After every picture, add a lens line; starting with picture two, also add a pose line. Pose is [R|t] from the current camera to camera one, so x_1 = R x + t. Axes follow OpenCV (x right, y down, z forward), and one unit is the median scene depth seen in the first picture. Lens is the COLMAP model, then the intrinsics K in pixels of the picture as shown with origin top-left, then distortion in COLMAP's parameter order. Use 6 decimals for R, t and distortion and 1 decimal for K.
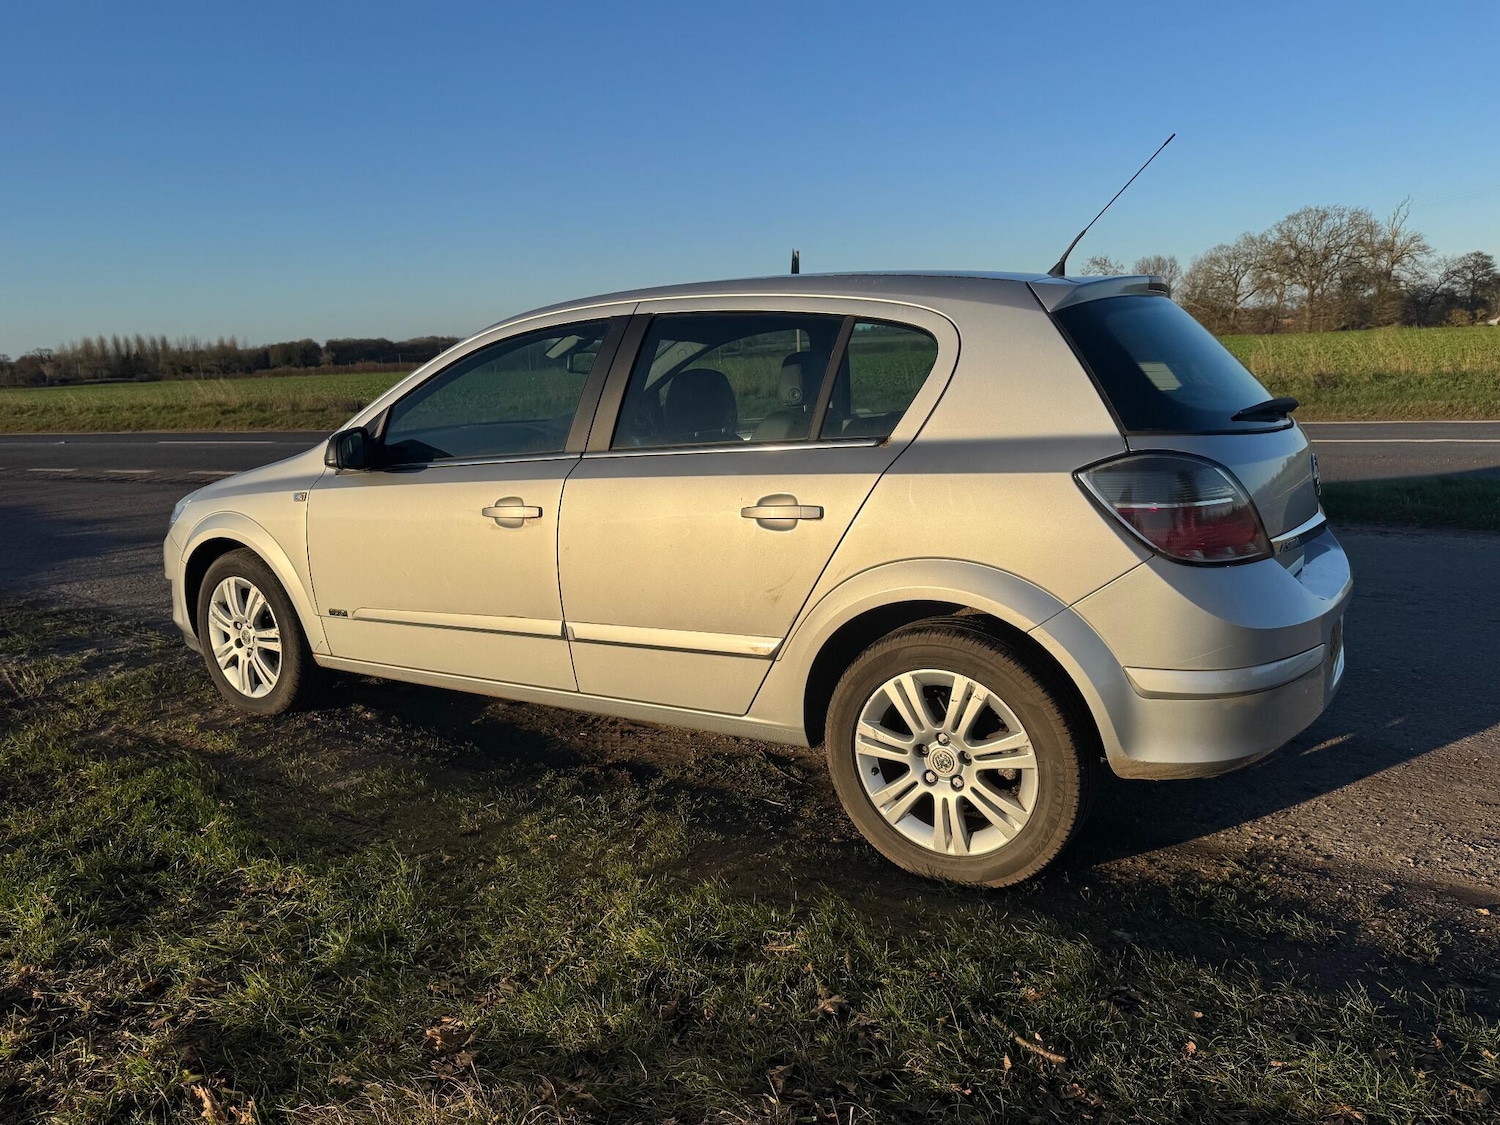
lens RADIAL K [[1061.7, 0, 746.1], [0, 1061.7, 563.2], [0, 0, 1]] dist [0.017370, -0.024702]
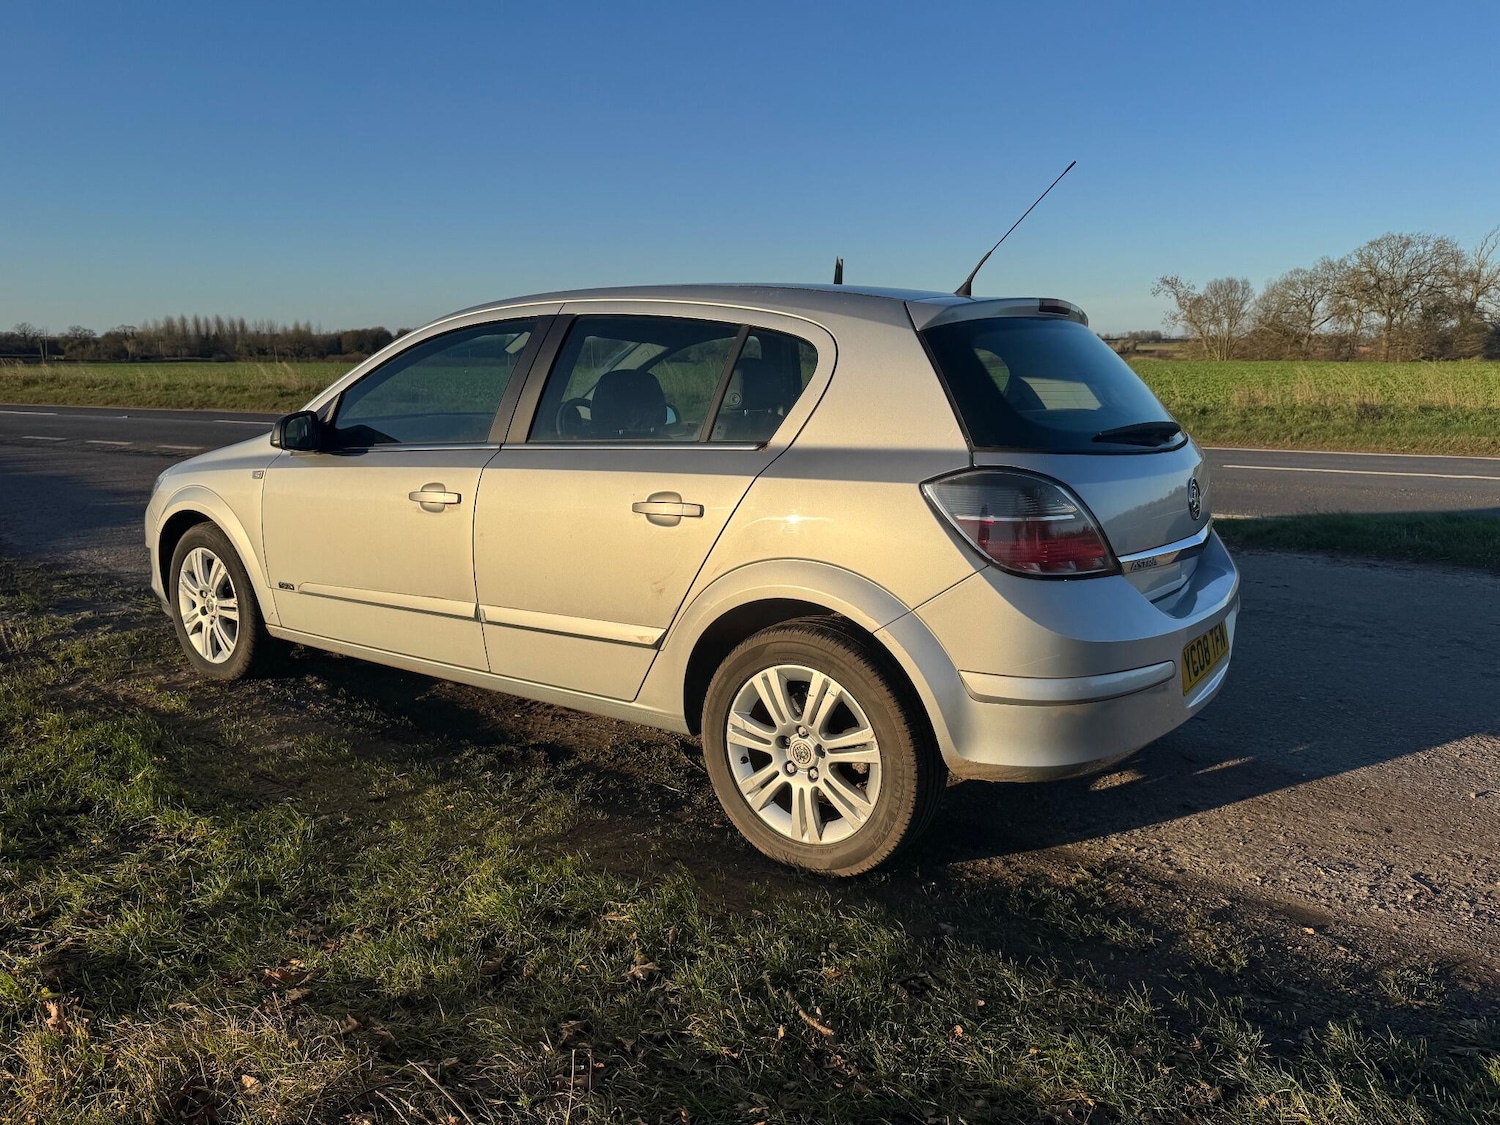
lens RADIAL K [[1061.7, 0, 746.1], [0, 1061.7, 563.2], [0, 0, 1]] dist [0.017370, -0.024702]
pose [[0.997554, 0.051282, -0.047505, 0.163855], [-0.051466, 0.998671, -0.002640, 0.004464], [0.047306, 0.005078, 0.998868, -0.044944]]
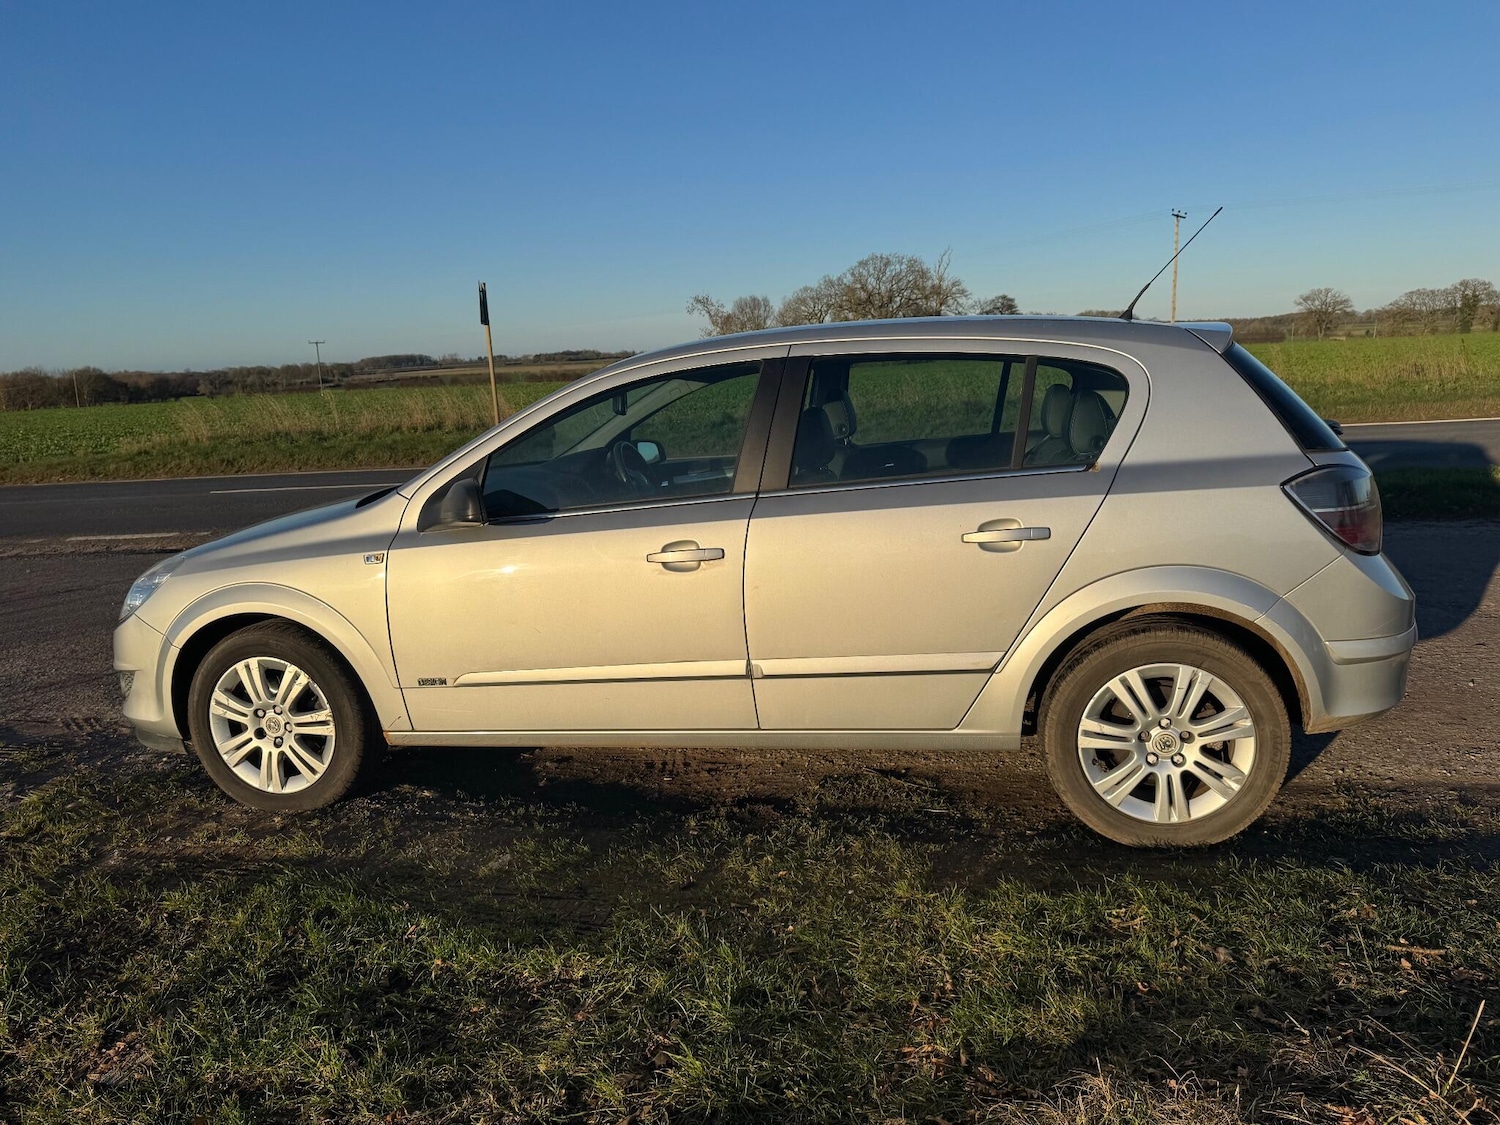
lens RADIAL K [[1061.7, 0, 746.1], [0, 1061.7, 563.2], [0, 0, 1]] dist [0.017370, -0.024702]
pose [[0.938232, -0.072506, 0.338326, -0.588182], [0.083347, 0.996365, -0.017603, -0.022775], [-0.335820, 0.044714, 0.940864, 0.063995]]
